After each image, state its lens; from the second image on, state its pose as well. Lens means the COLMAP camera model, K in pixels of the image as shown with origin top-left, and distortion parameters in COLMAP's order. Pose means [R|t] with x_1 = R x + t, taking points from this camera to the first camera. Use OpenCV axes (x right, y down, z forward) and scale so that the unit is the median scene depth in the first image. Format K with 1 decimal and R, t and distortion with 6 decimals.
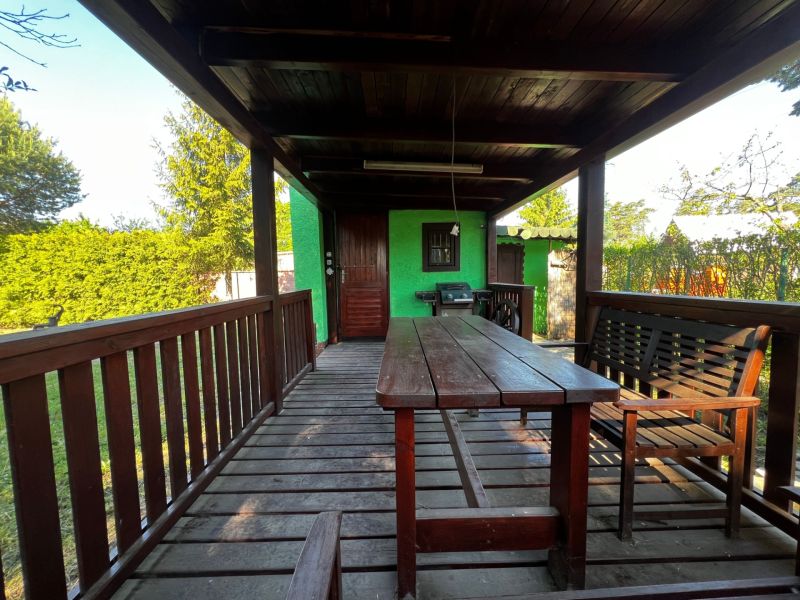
lens RADIAL K [[321.0, 0, 401.5], [0, 321.0, 300.1], [0, 0, 1]] dist [-0.003549, -0.000149]
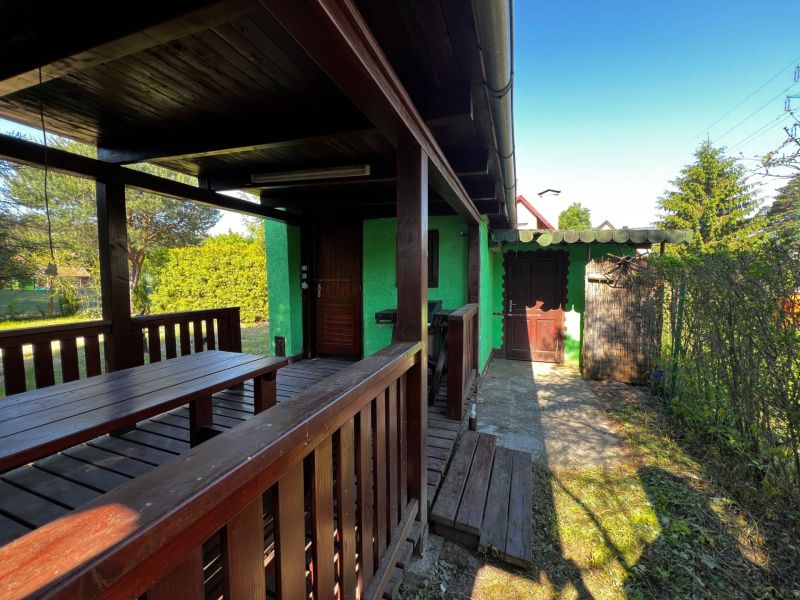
lens RADIAL K [[321.0, 0, 399.5], [0, 321.0, 300.1], [0, 0, 1]] dist [-0.003549, -0.000149]
pose [[0.930311, 0.036764, -0.364923, 0.195052], [-0.038553, 0.999254, 0.002383, -0.027474], [0.364739, 0.011852, 0.931035, 0.089661]]
